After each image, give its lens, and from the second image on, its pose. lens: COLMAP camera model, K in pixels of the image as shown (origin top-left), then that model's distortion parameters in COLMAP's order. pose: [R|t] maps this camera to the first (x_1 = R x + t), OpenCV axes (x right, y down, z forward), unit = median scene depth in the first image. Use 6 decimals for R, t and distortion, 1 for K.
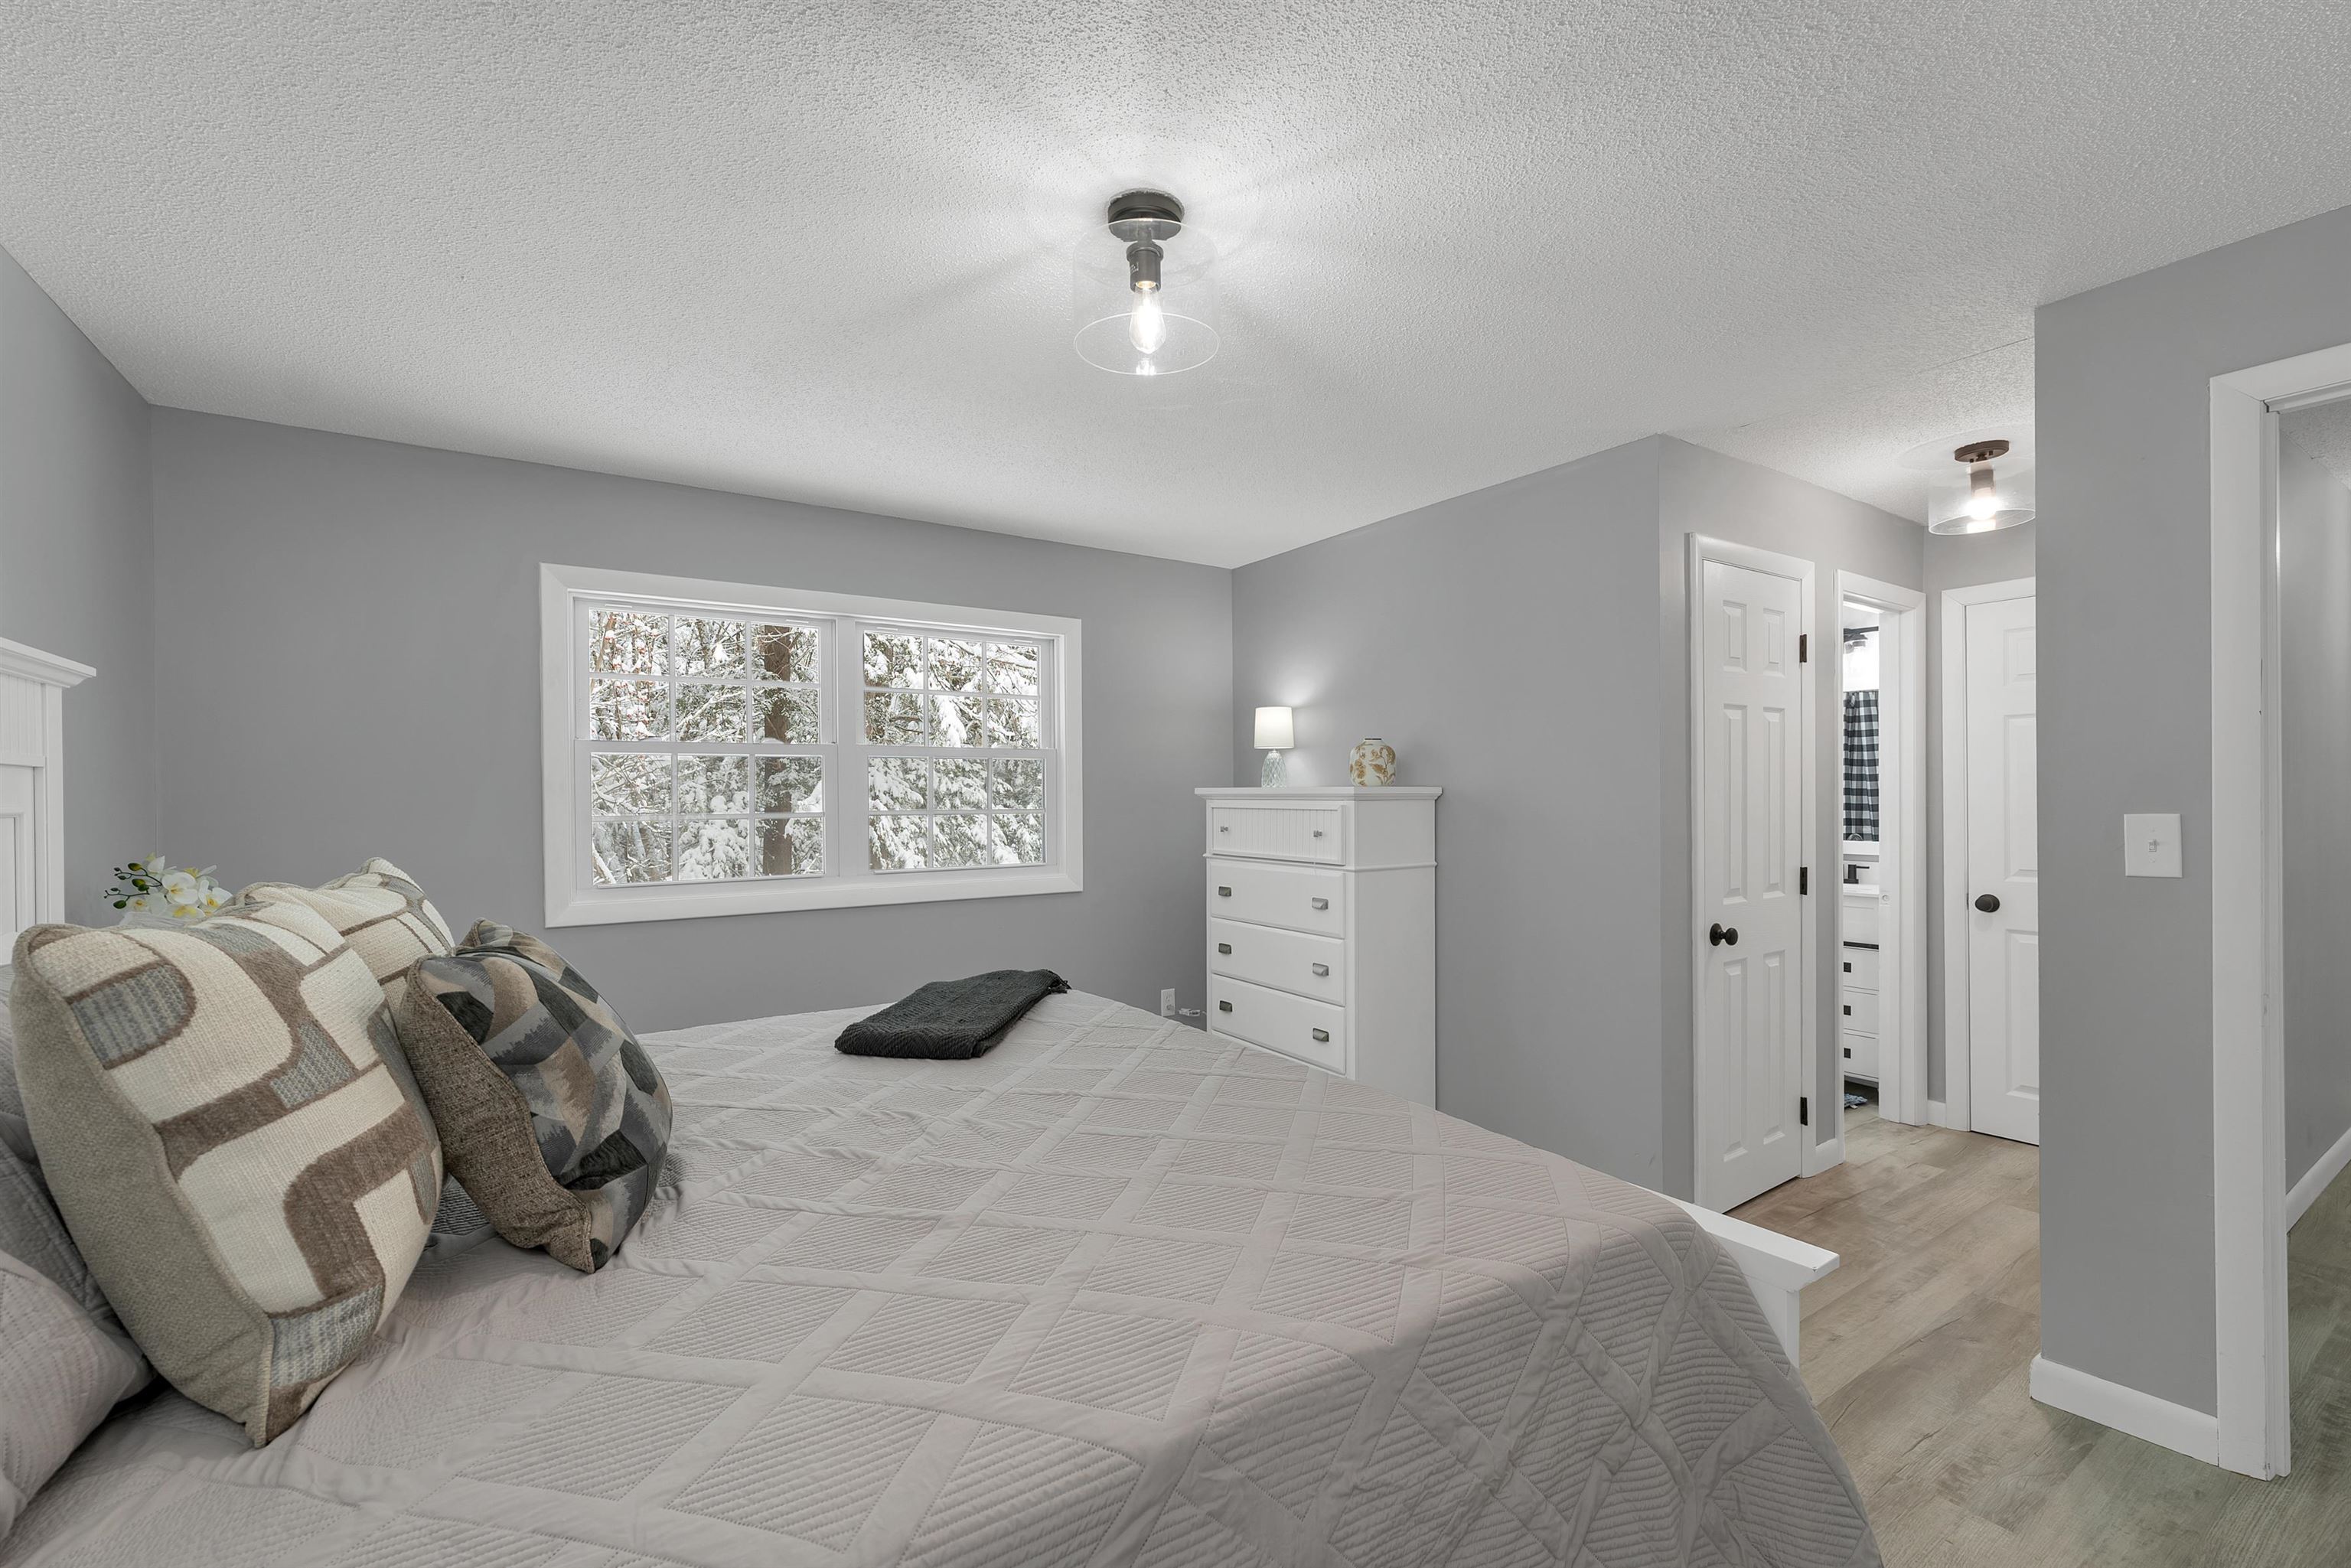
lens RADIAL K [[988.7, 0, 1179.2], [0, 988.7, 792.0], [0, 0, 1]] dist [-0.003607, -0.000031]
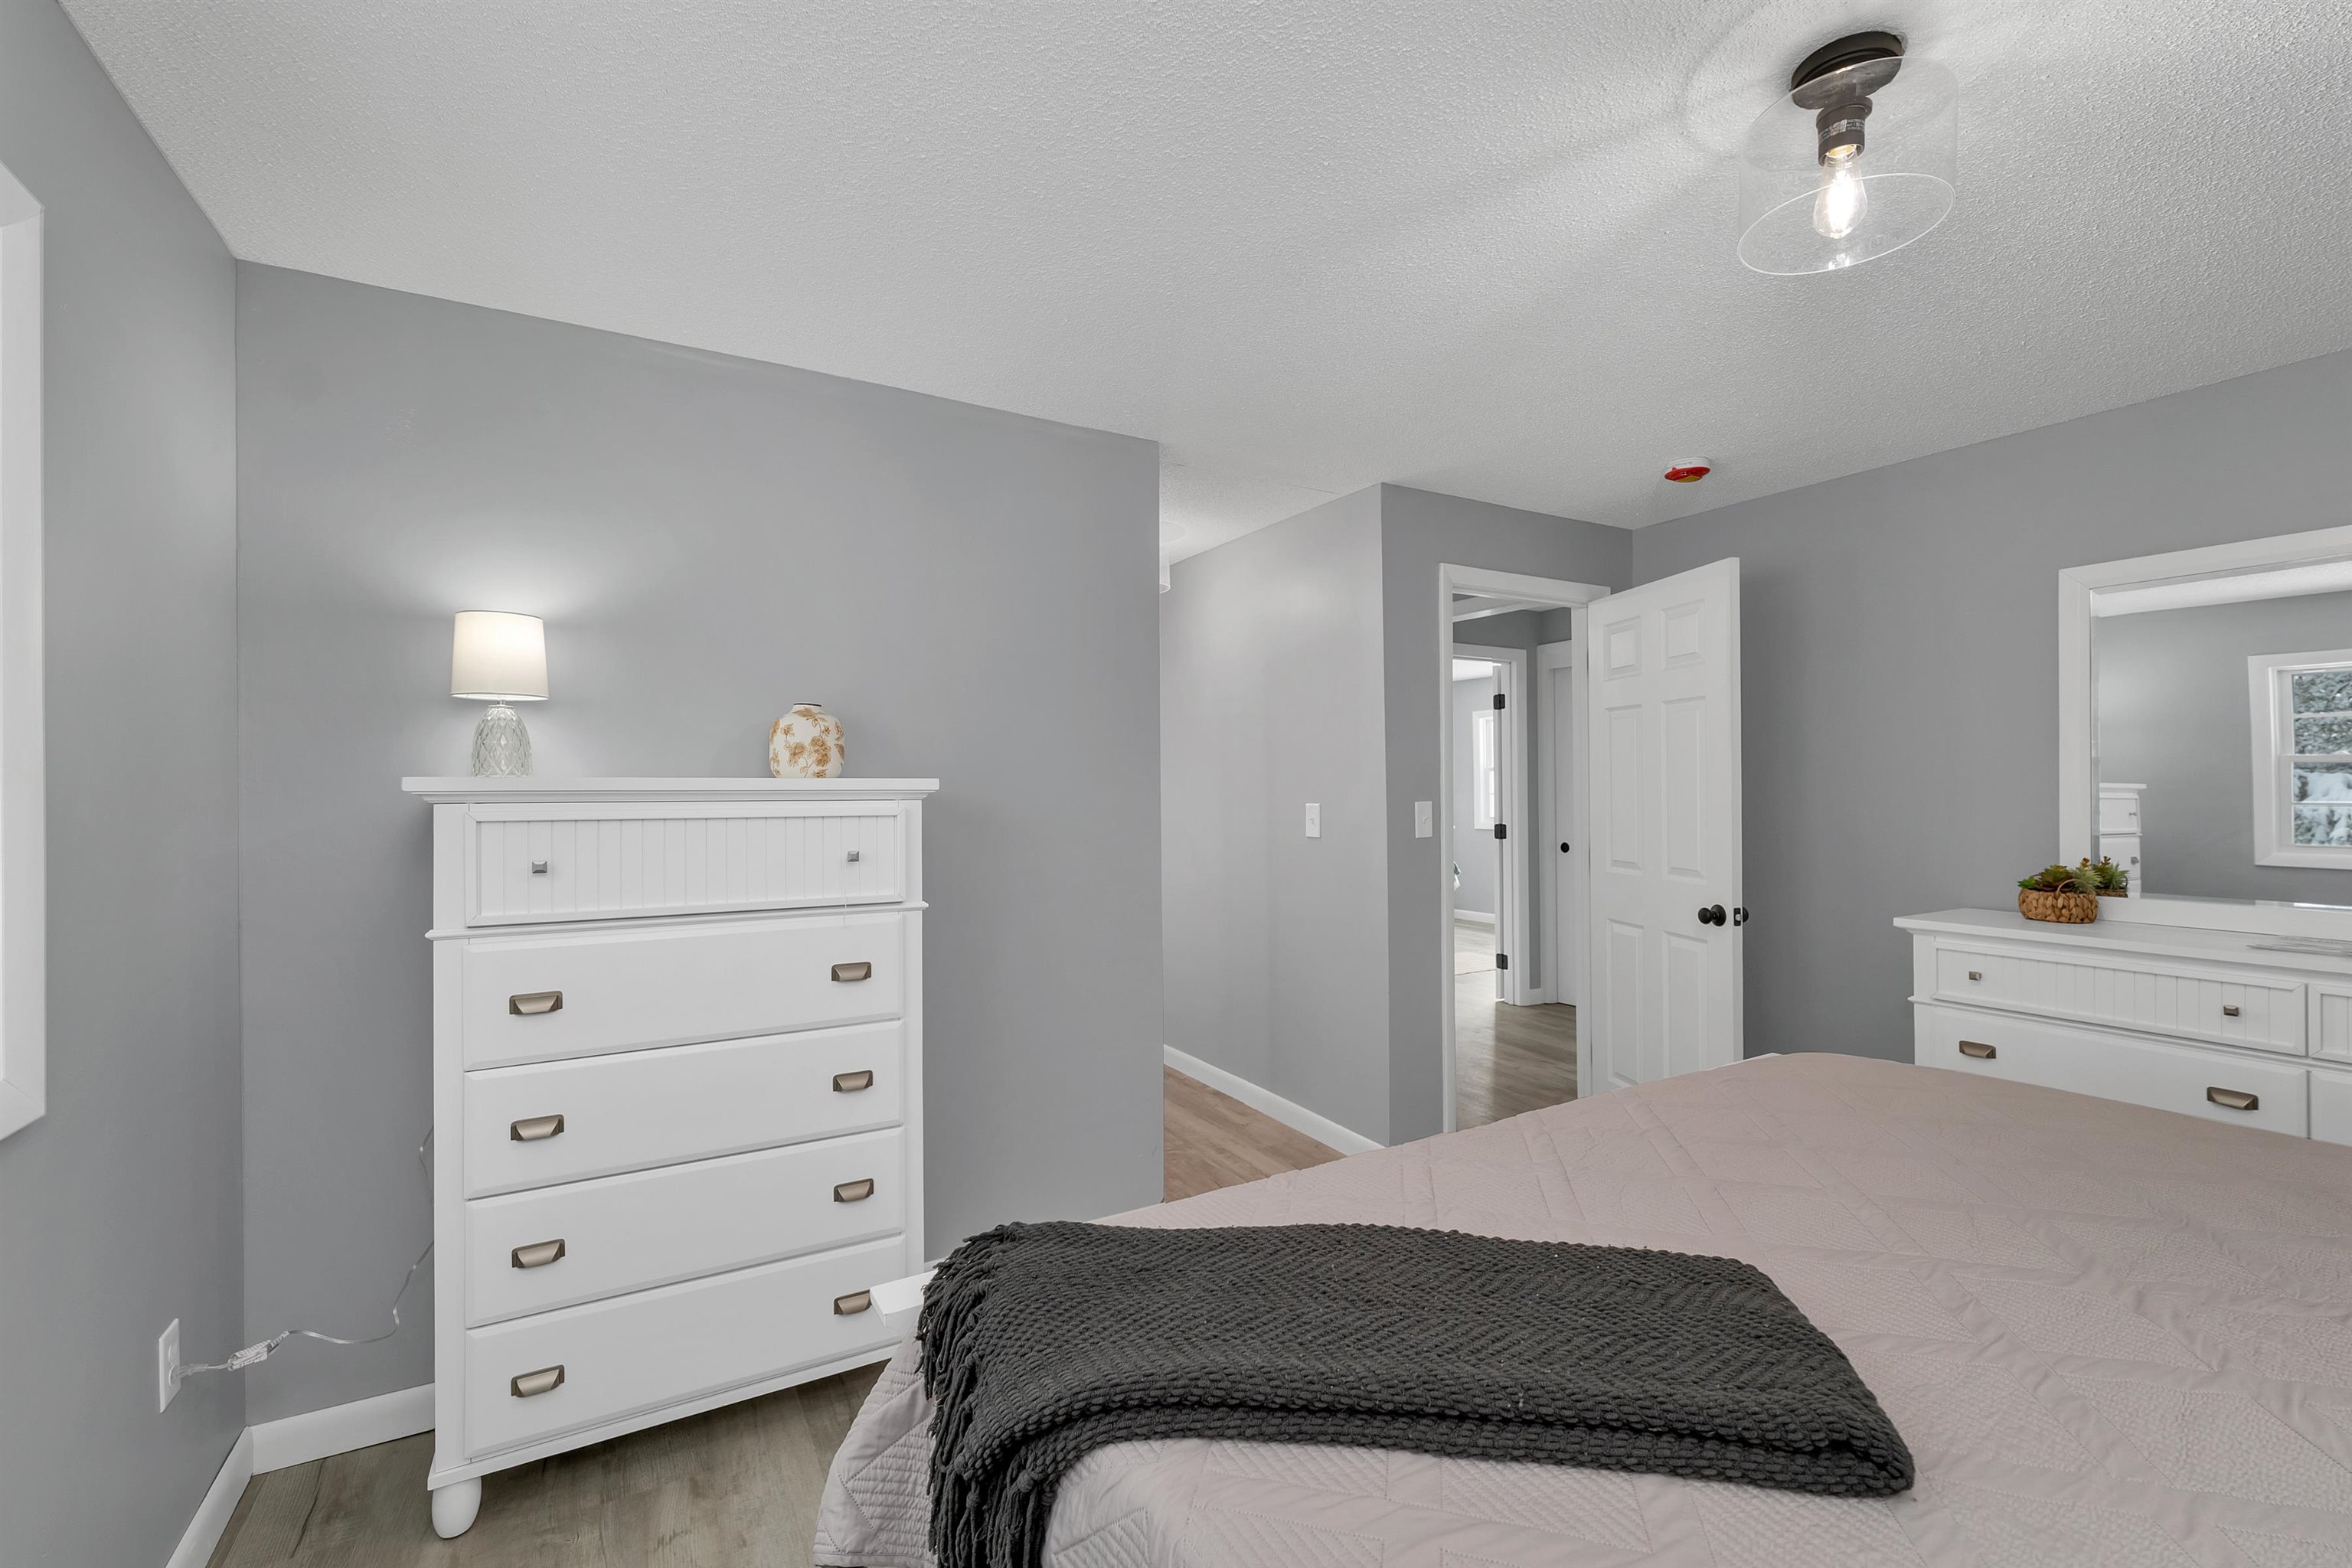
lens RADIAL K [[989.1, 0, 1179.7], [0, 989.1, 792.0], [0, 0, 1]] dist [-0.003607, -0.000031]
pose [[0.057573, 0.006138, 0.998322, -0.451669], [0.007525, 0.999950, -0.006582, 0.009111], [-0.998313, 0.007892, 0.057524, 0.773220]]
